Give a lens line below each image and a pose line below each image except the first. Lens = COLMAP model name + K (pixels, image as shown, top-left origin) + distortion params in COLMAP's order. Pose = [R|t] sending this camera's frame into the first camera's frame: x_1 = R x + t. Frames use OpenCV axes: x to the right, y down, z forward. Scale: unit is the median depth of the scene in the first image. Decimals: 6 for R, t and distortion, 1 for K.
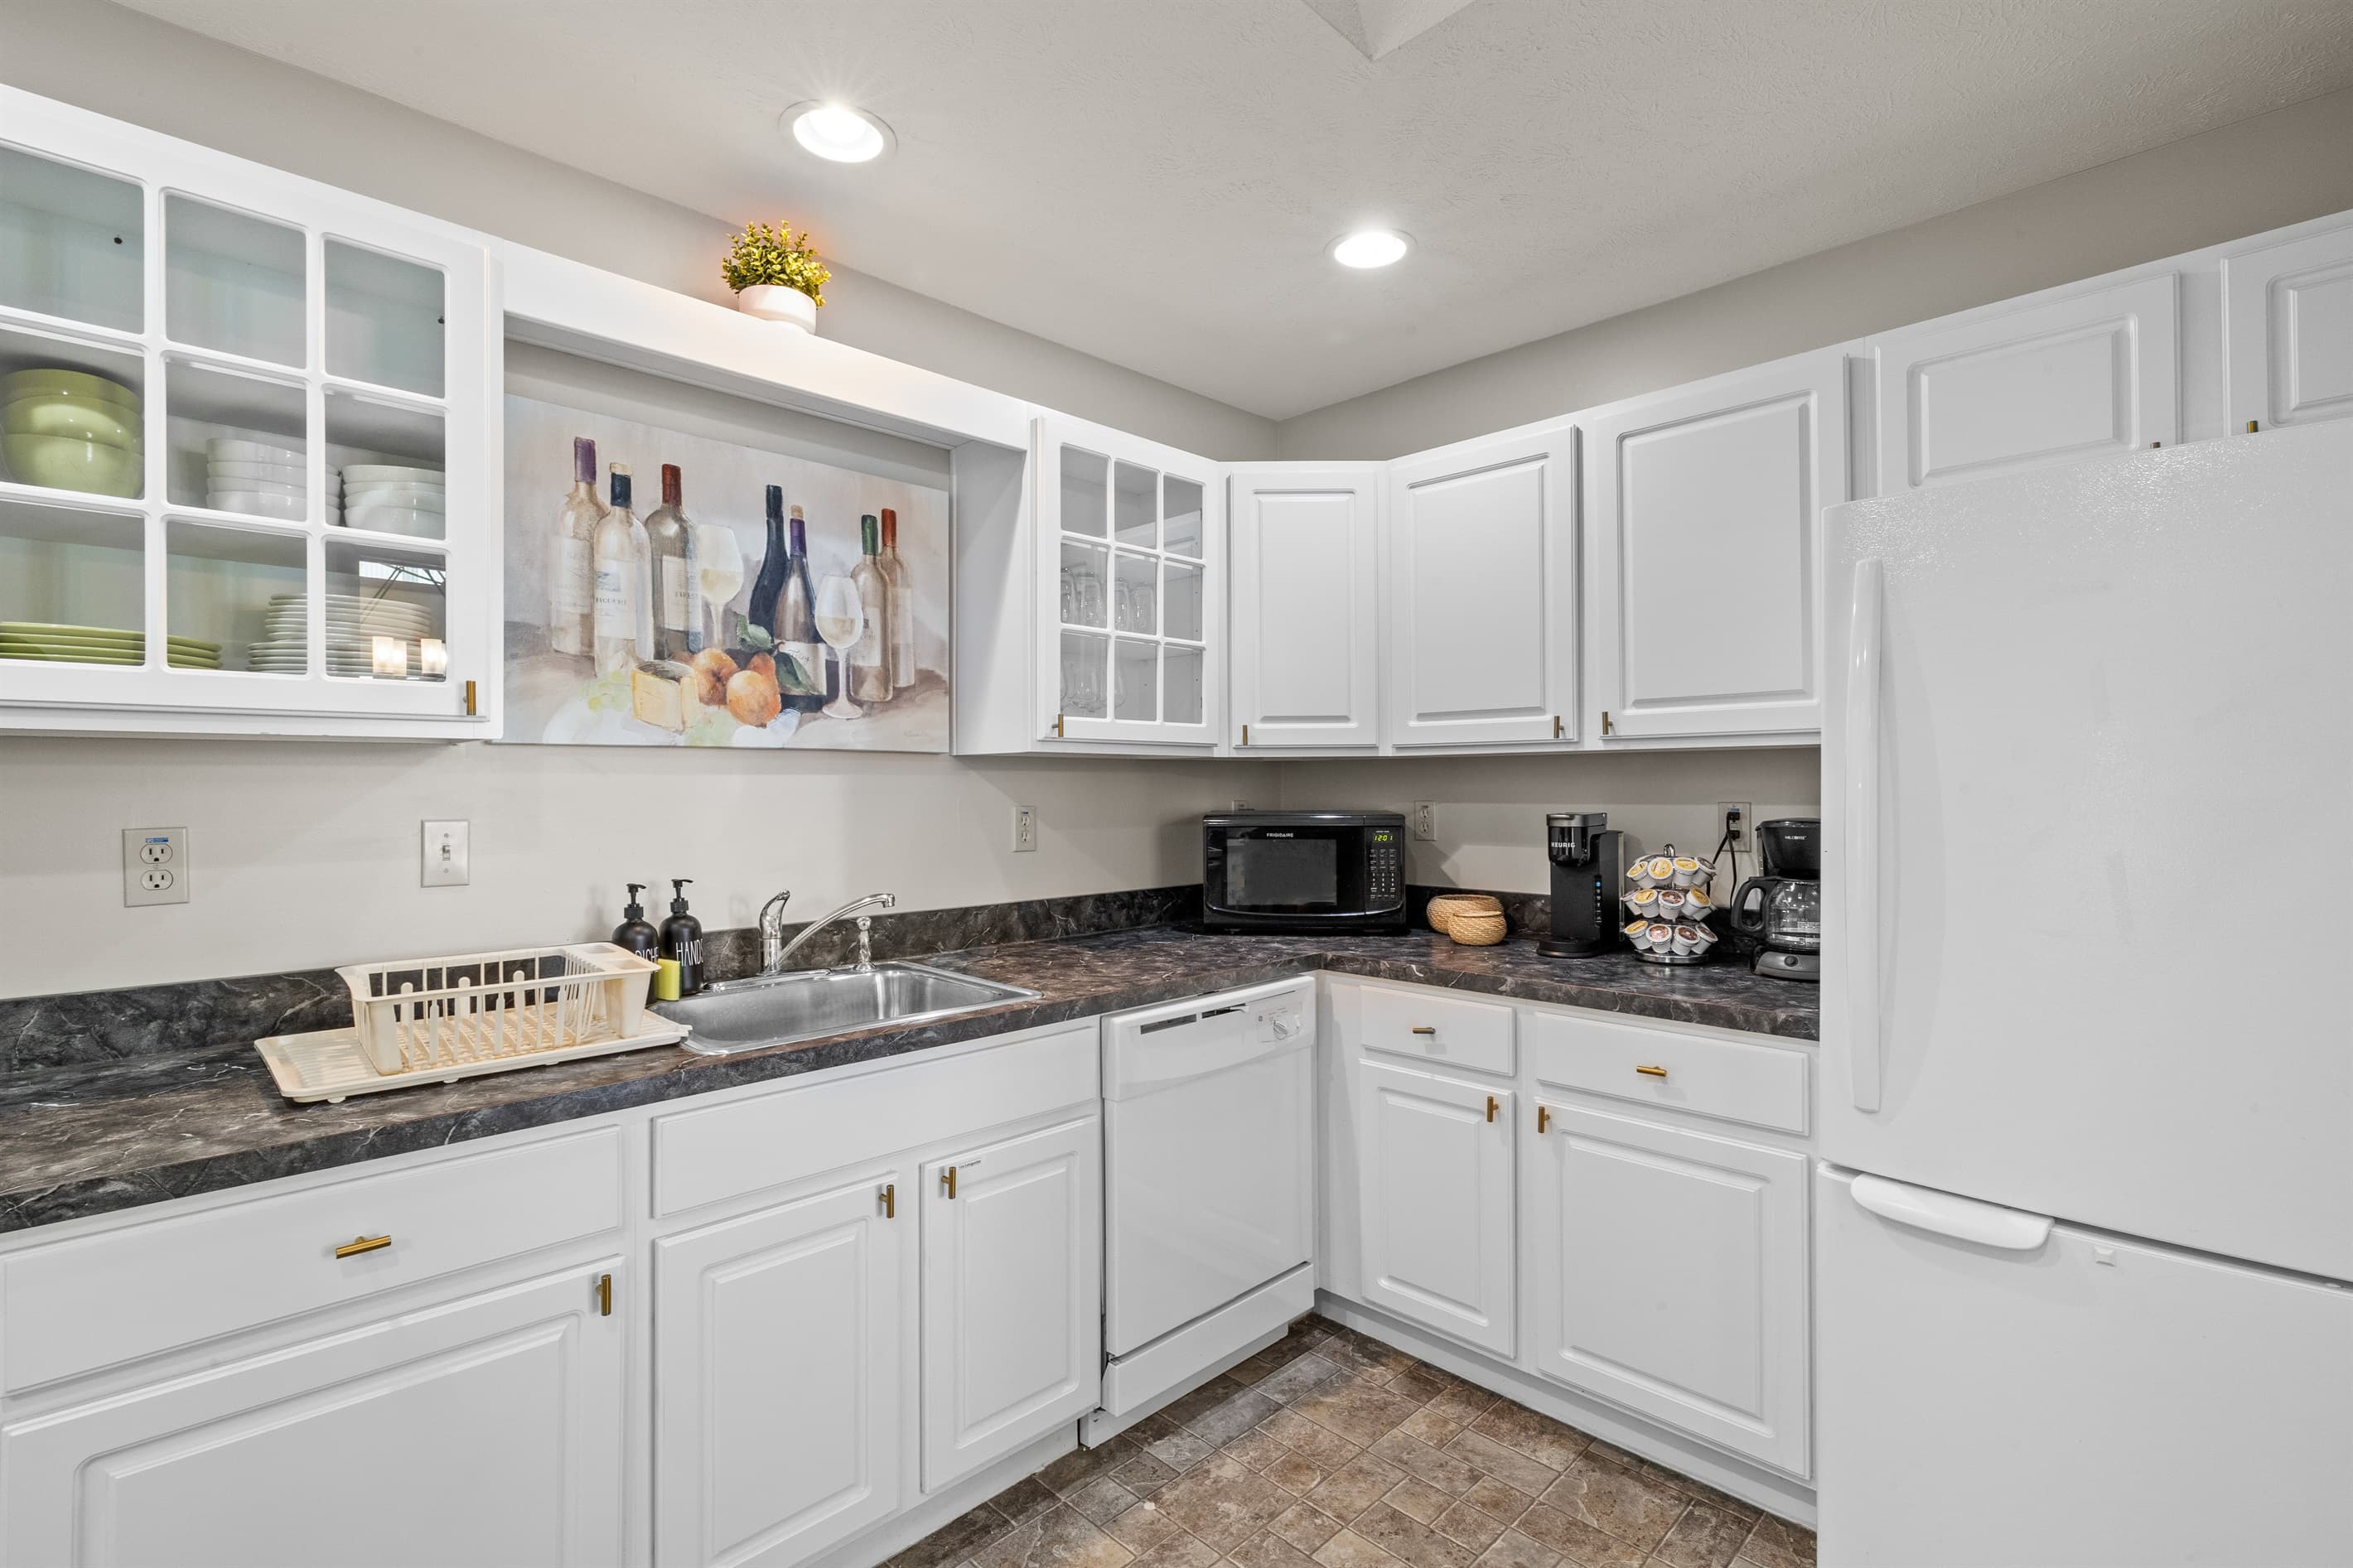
lens RADIAL K [[1024.5, 0, 1176.5], [0, 1024.5, 784.0], [0, 0, 1]] dist [0.001316, 0.000187]
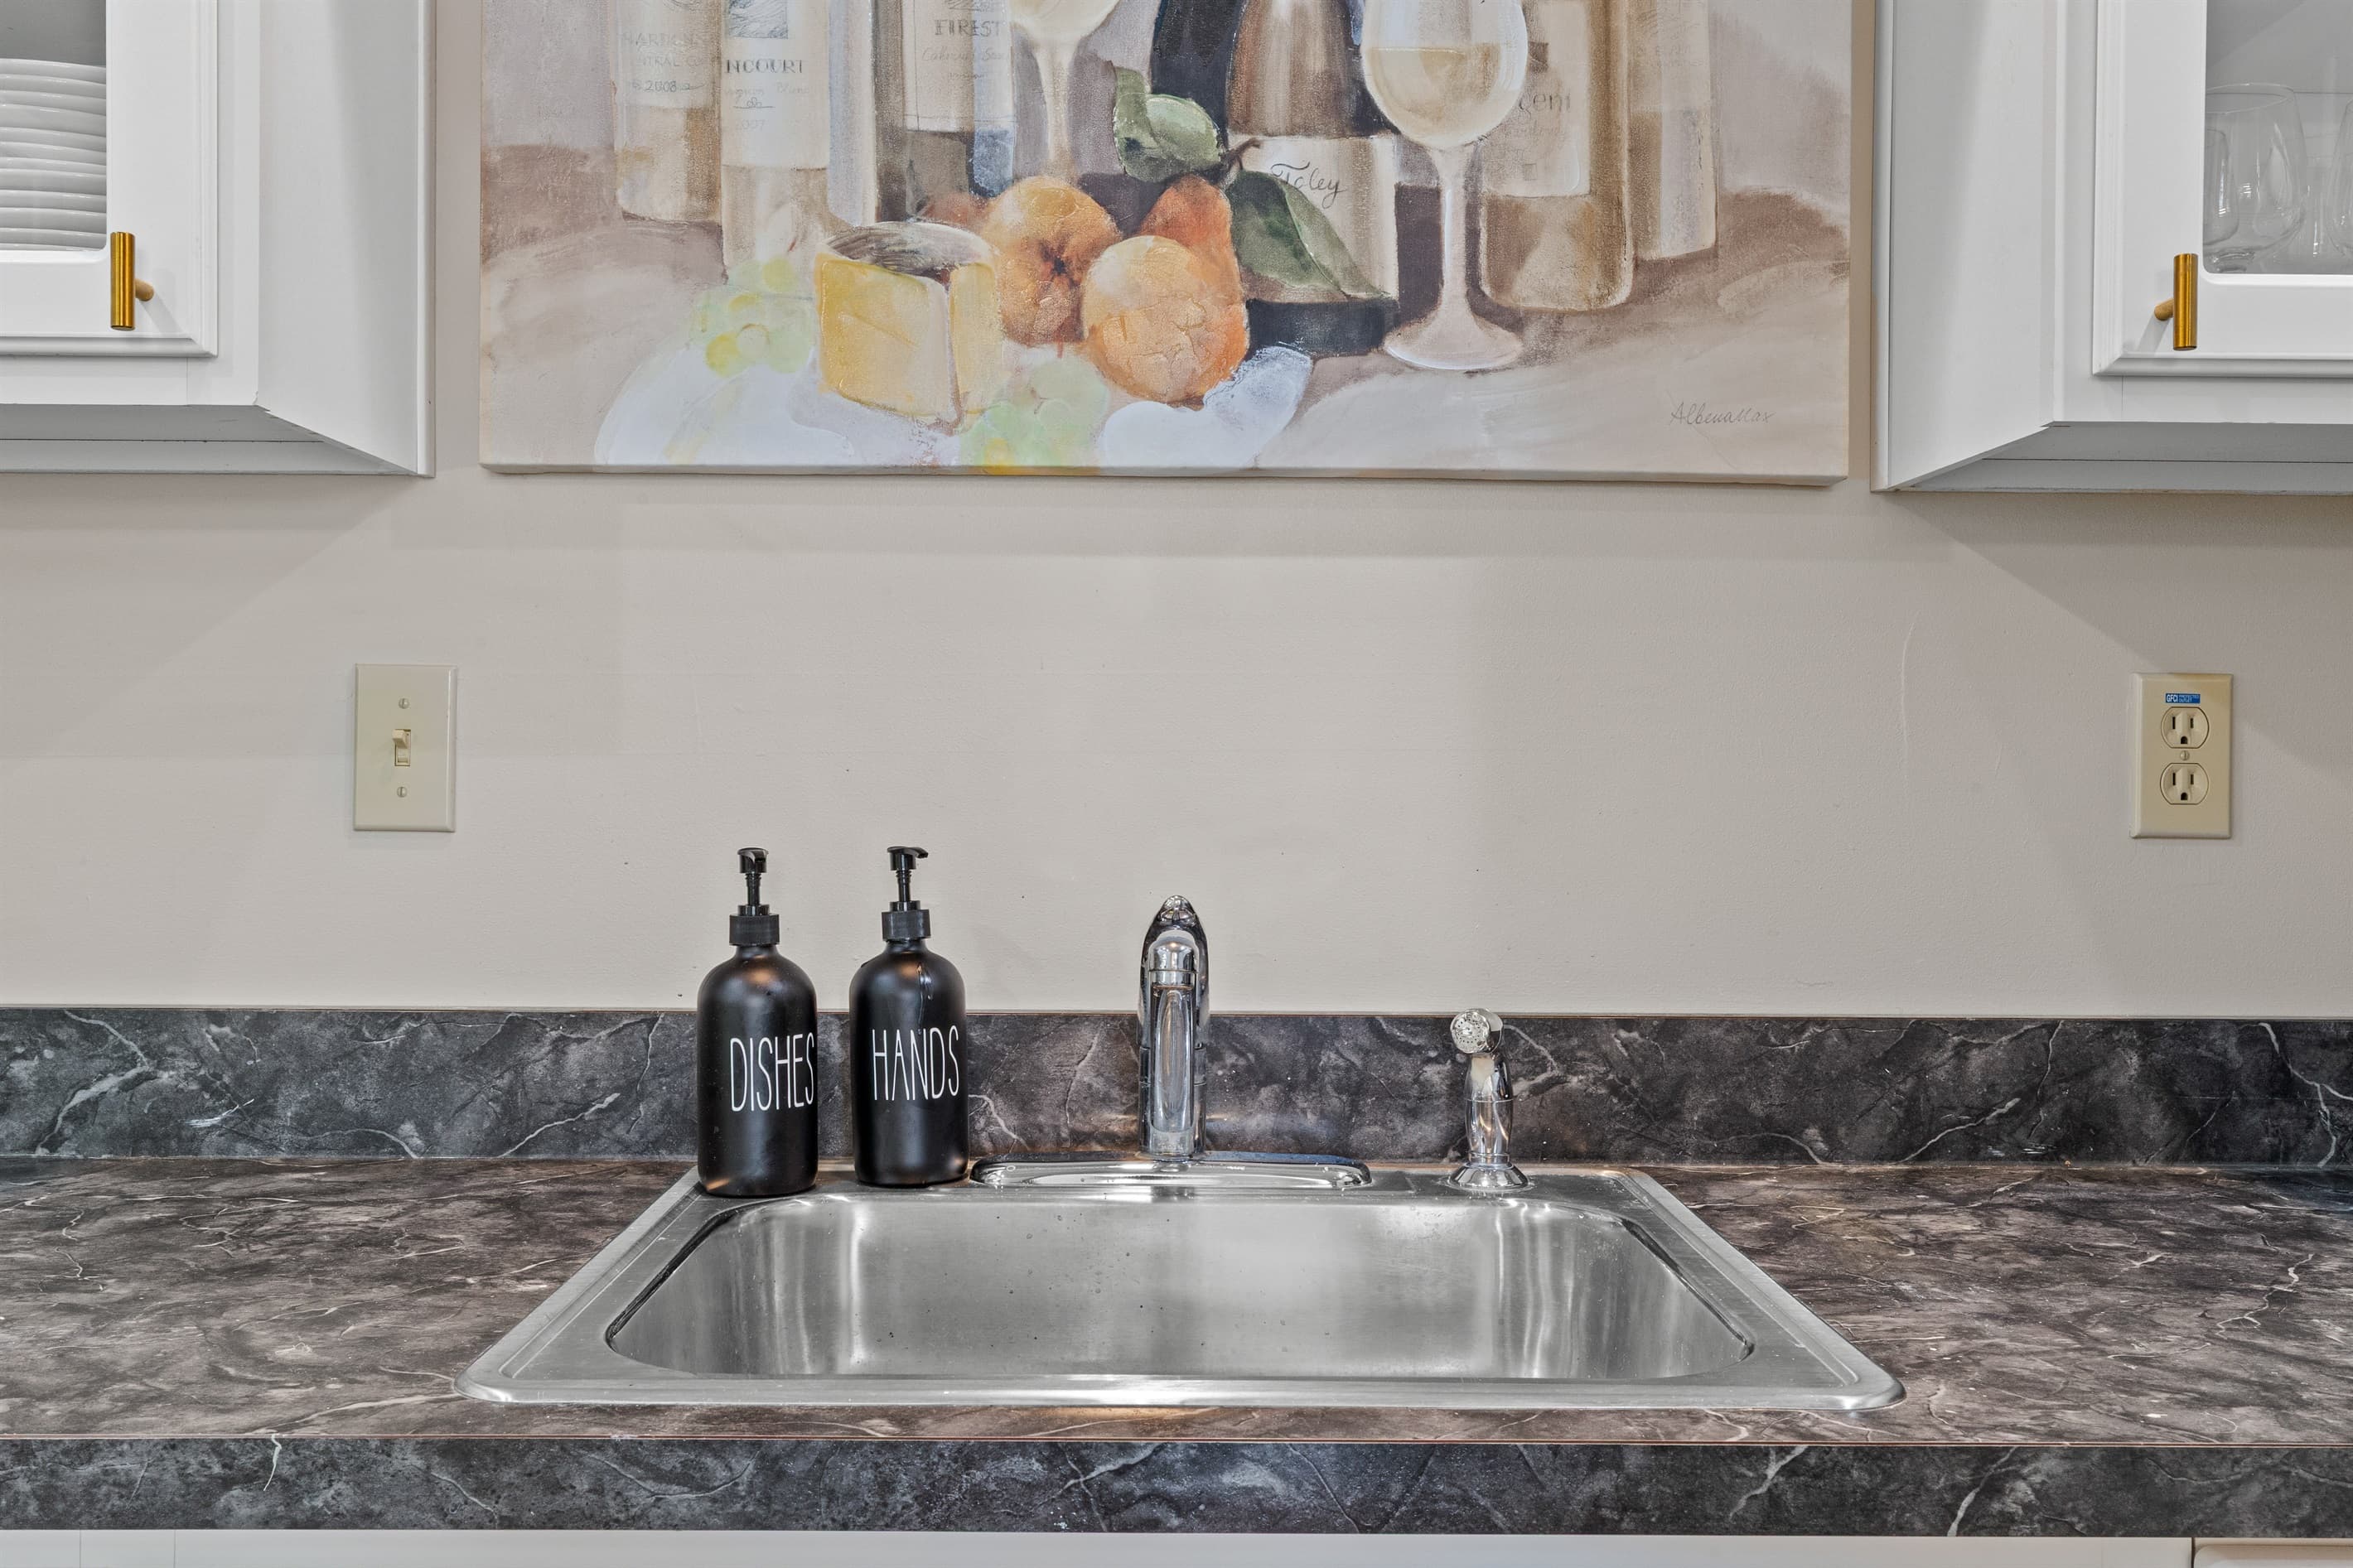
lens RADIAL K [[2279.3, 0, 1176.5], [0, 2279.3, 784.0], [0, 0, 1]] dist [0.004152, 0.000473]
pose [[0.725055, 0.016080, -0.688504, 0.096728], [-0.005826, 0.999835, 0.017215, 0.052400], [0.688667, -0.008471, 0.725029, 0.460157]]
